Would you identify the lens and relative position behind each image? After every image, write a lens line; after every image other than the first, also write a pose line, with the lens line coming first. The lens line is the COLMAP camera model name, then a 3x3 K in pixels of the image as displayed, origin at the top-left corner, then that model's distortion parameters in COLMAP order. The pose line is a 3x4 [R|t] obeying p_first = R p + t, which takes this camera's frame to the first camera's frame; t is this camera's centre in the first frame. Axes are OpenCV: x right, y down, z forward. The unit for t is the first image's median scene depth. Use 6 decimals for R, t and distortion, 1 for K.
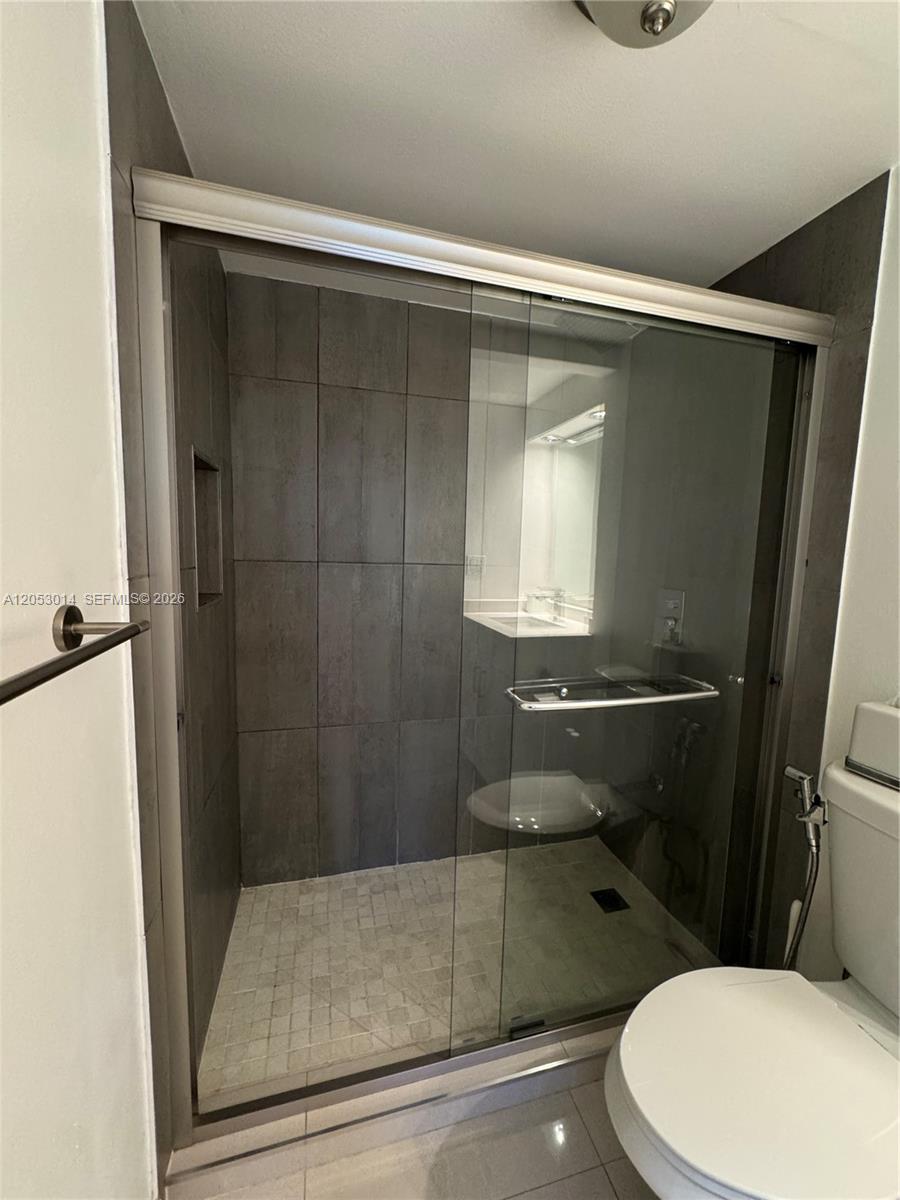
lens RADIAL K [[477.5, 0, 450.0], [0, 477.5, 600.0], [0, 0, 1]] dist [0.001291, 0.000062]
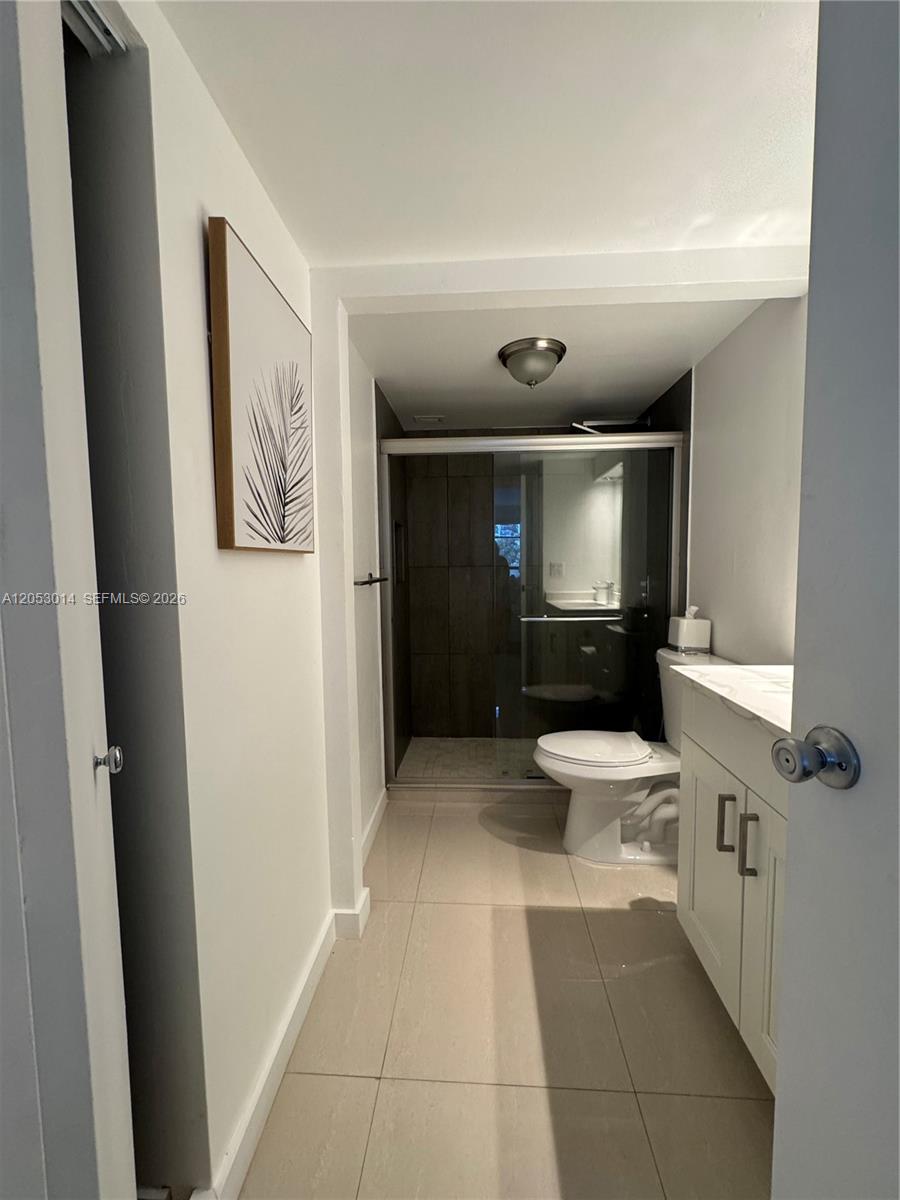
lens RADIAL K [[477.5, 0, 450.0], [0, 477.5, 600.0], [0, 0, 1]] dist [0.001291, 0.000062]
pose [[0.946350, -0.016267, -0.322735, 0.352162], [0.003759, 0.999219, -0.039342, 0.131443], [0.323122, 0.036018, 0.945671, -0.823924]]
